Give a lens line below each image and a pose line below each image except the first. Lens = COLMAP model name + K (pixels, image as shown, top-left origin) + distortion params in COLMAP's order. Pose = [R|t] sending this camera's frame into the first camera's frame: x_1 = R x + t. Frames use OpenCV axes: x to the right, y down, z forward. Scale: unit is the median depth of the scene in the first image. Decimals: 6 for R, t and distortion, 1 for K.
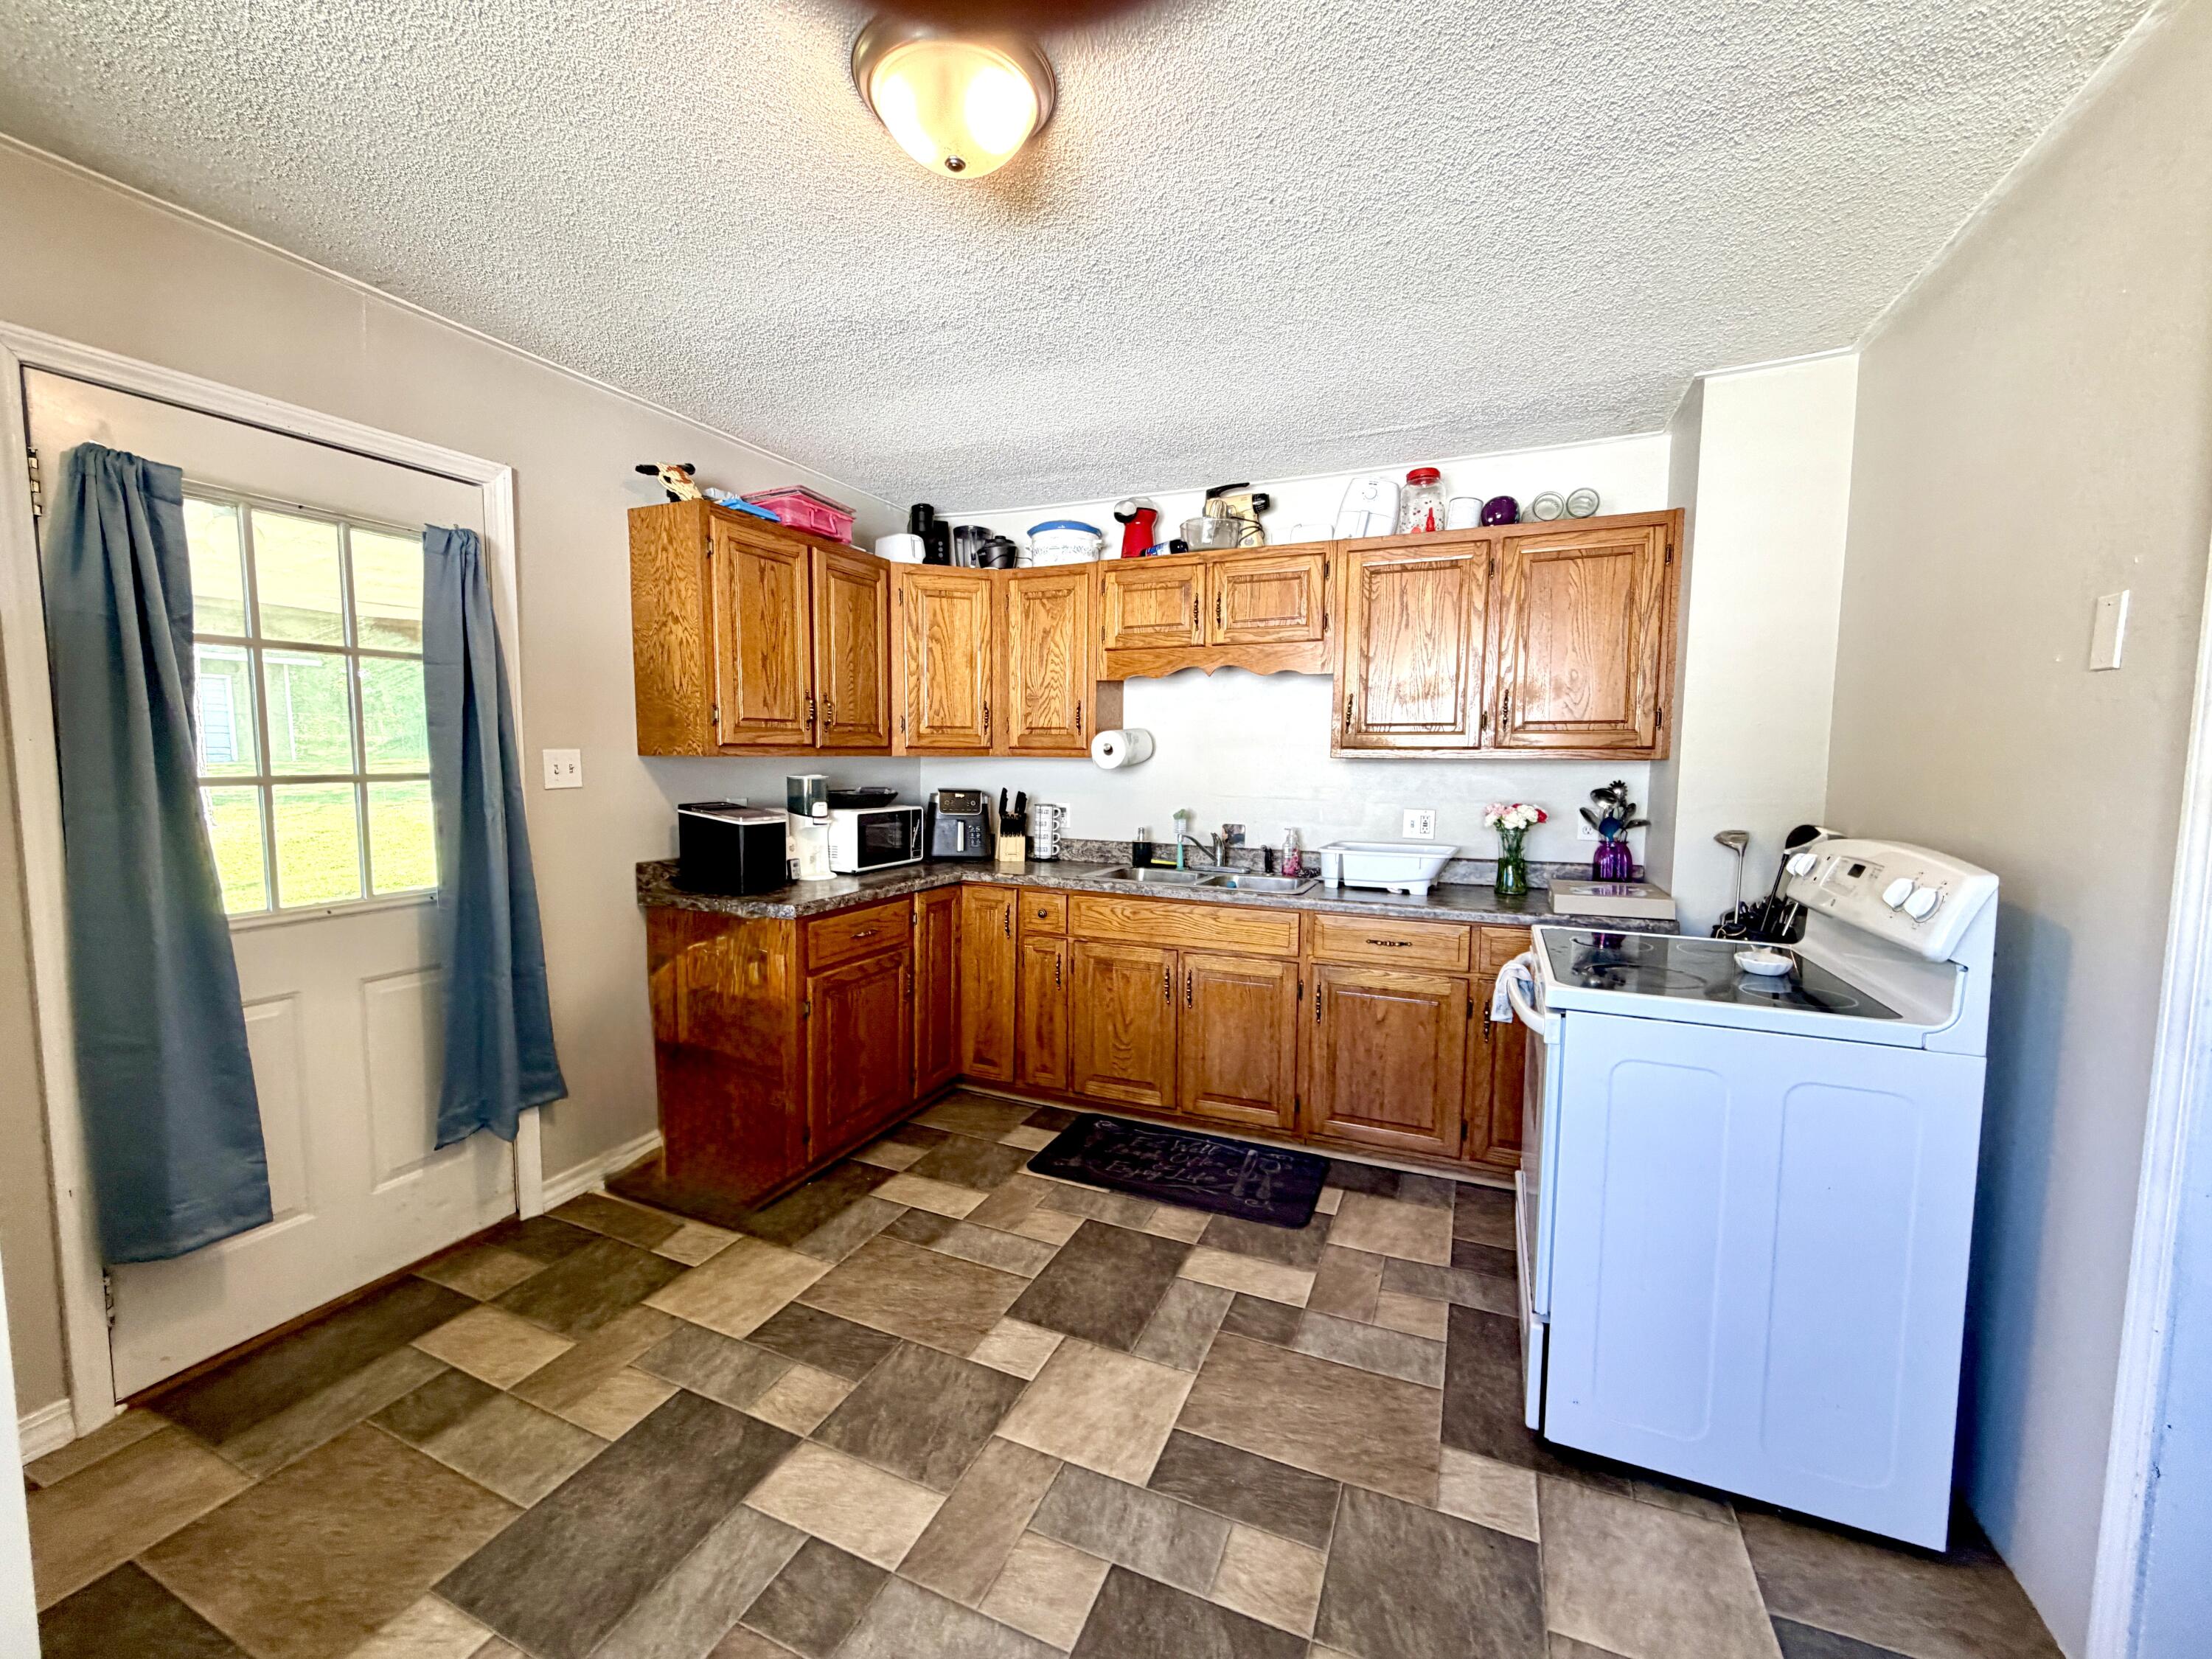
lens RADIAL K [[883.2, 0, 1101.7], [0, 883.2, 829.2], [0, 0, 1]] dist [-0.002171, 0.001145]
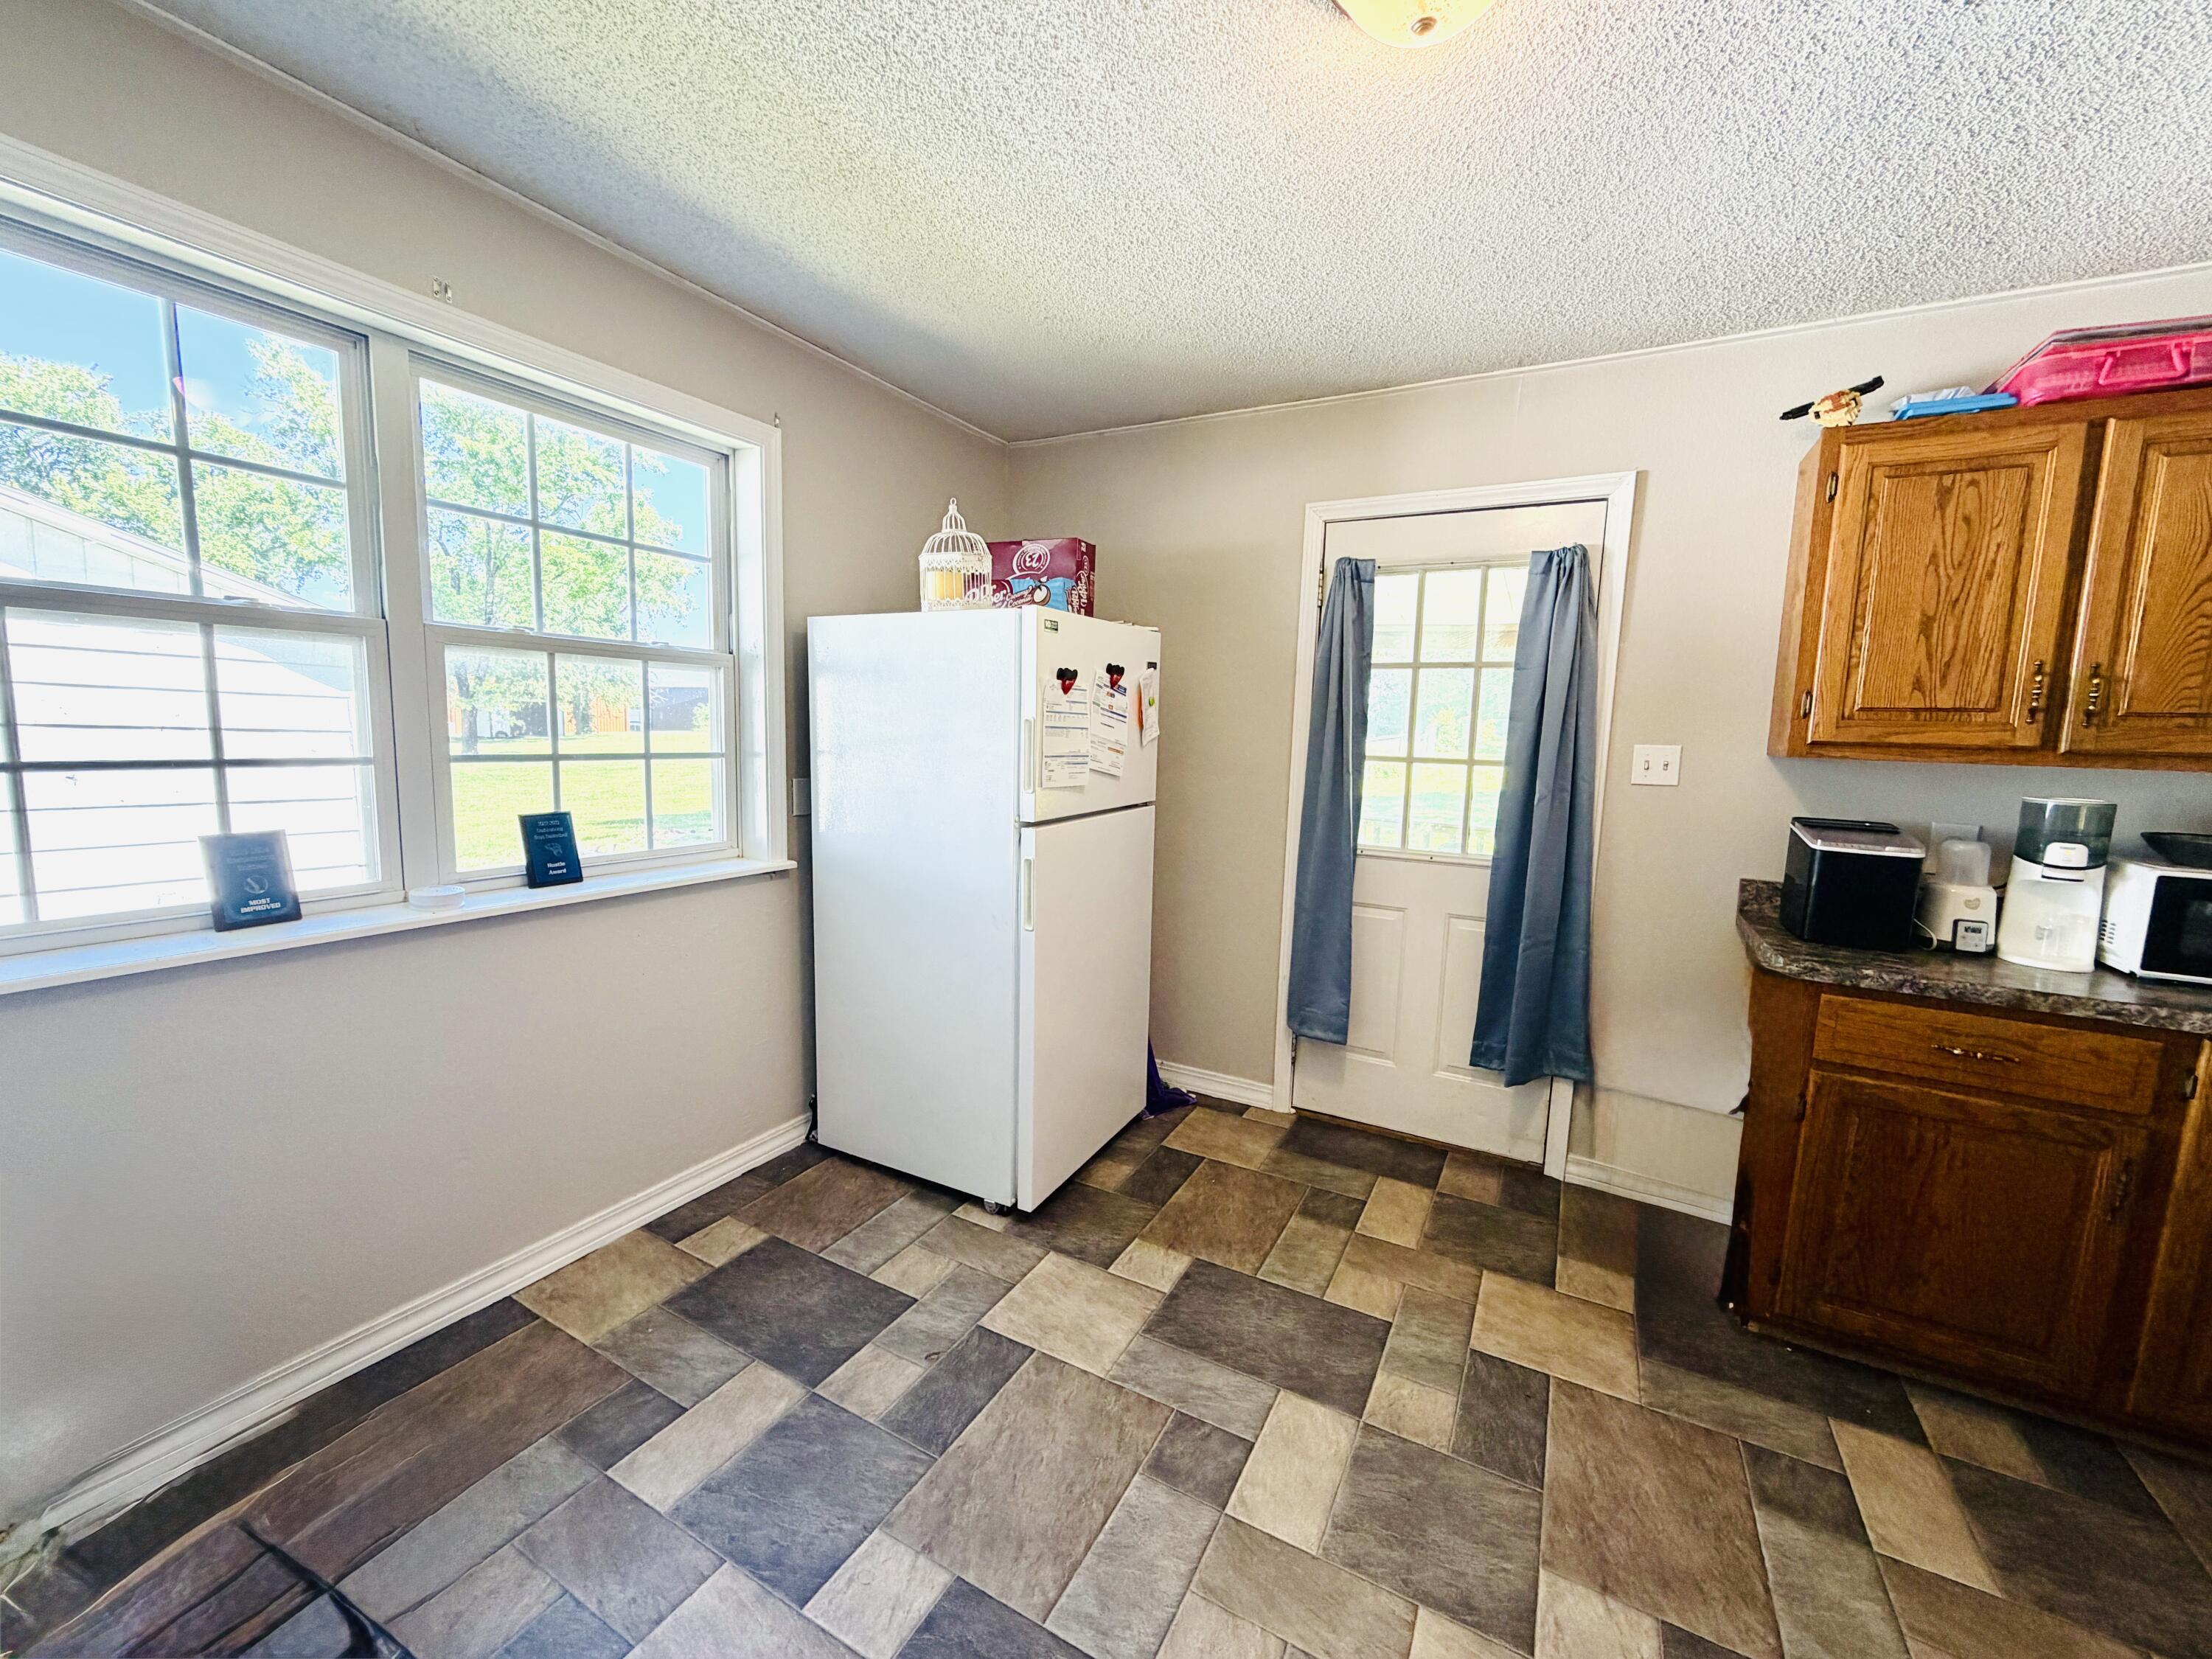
lens RADIAL K [[883.2, 0, 1100.6], [0, 883.2, 829.8], [0, 0, 1]] dist [-0.002171, 0.001145]
pose [[-0.091785, 0.106978, -0.990016, 0.416181], [-0.117596, 0.986091, 0.117456, -0.039430], [0.988811, 0.127203, -0.077929, 0.469492]]
